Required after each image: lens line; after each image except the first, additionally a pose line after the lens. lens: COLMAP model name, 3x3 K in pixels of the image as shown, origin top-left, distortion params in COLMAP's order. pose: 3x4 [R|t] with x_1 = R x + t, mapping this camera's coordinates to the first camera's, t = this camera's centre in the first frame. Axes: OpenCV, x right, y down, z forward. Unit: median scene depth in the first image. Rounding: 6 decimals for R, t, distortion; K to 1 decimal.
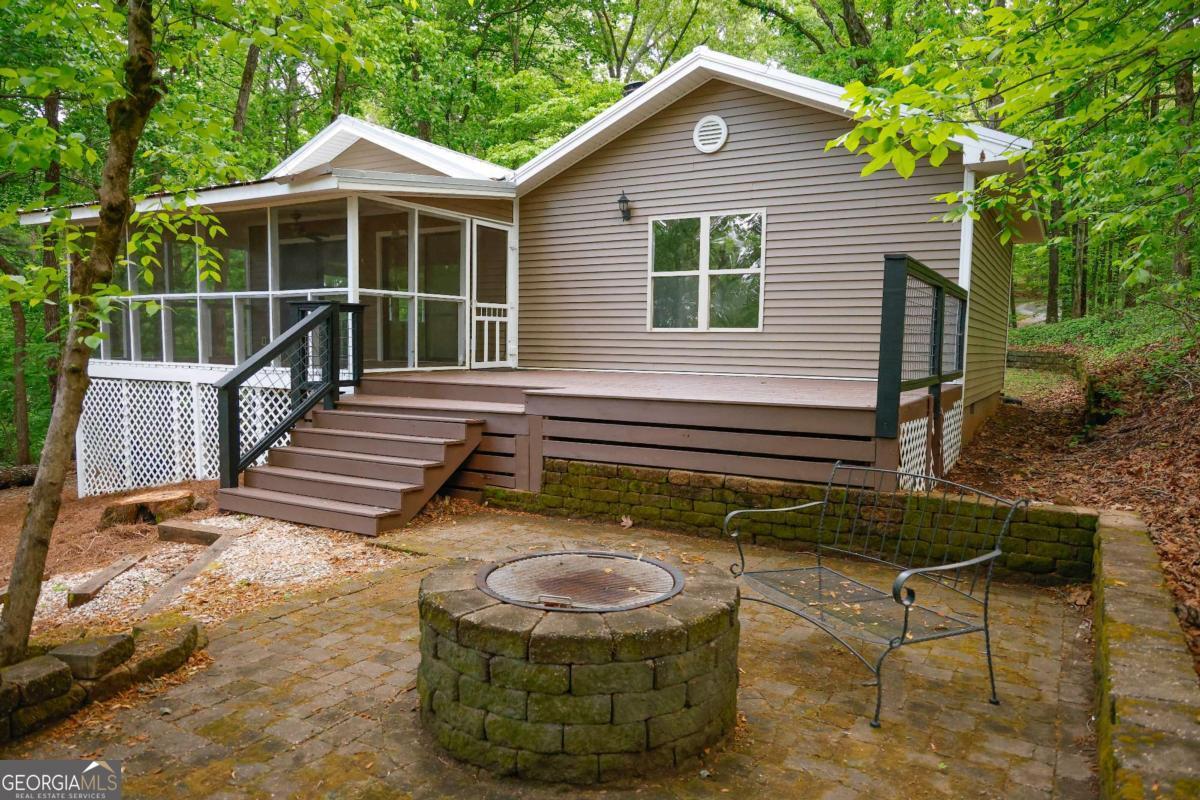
lens RADIAL K [[814.7, 0, 602.3], [0, 814.7, 400.1], [0, 0, 1]] dist [0.009238, -0.000672]
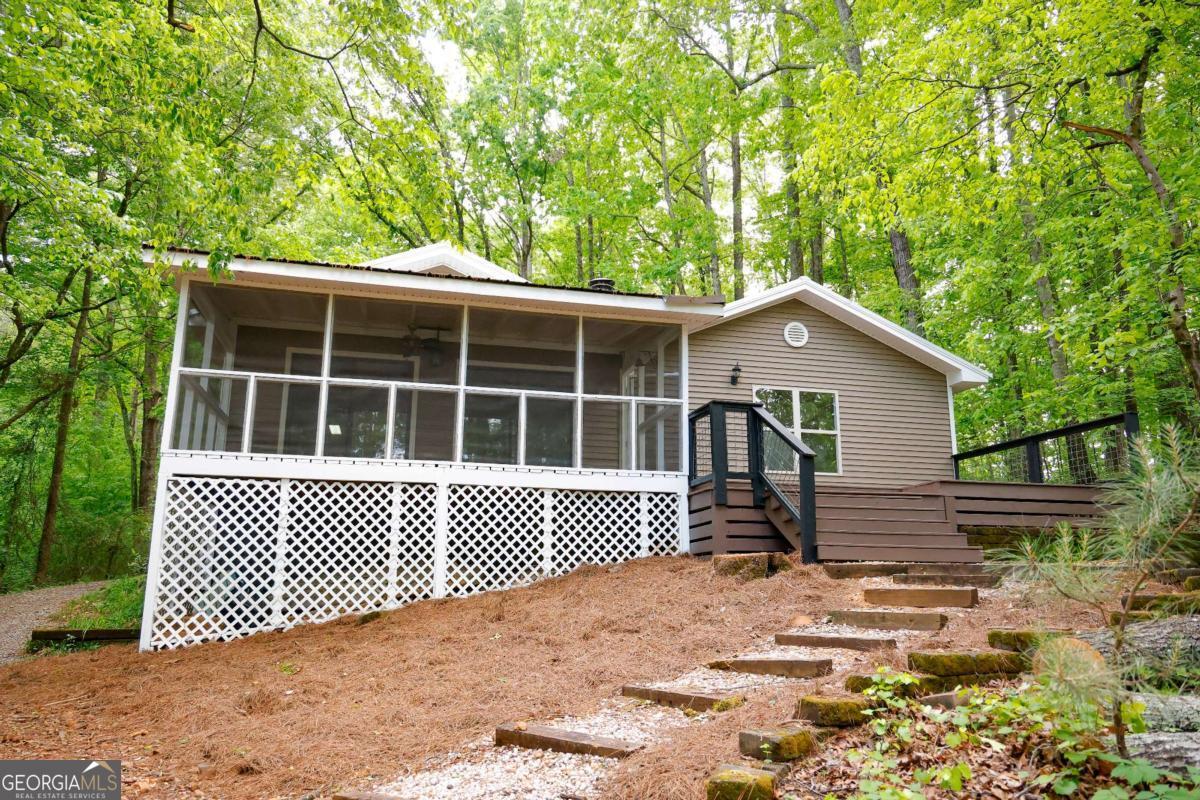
lens RADIAL K [[883.0, 0, 603.9], [0, 883.0, 400.6], [0, 0, 1]] dist [0.008809, 0.000907]
pose [[0.701707, 0.150096, 0.696476, -1.036374], [0.055827, 0.962968, -0.263773, 0.149854], [-0.710275, 0.223974, 0.667342, 0.226378]]
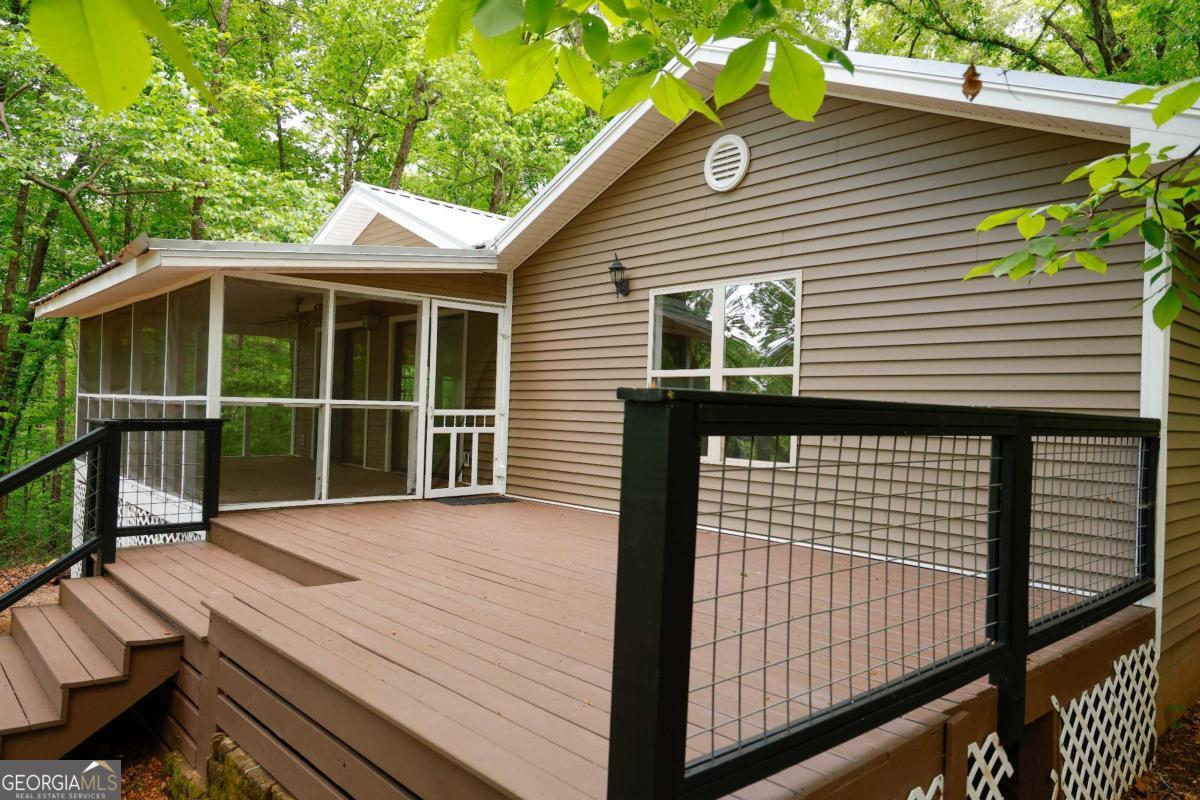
lens RADIAL K [[814.7, 0, 589.8], [0, 814.7, 402.6], [0, 0, 1]] dist [0.009238, -0.000672]
pose [[0.953188, 0.011713, -0.302152, 0.207695], [-0.038331, 0.995869, -0.082316, -0.069923], [0.299939, 0.090044, 0.949699, 0.330994]]
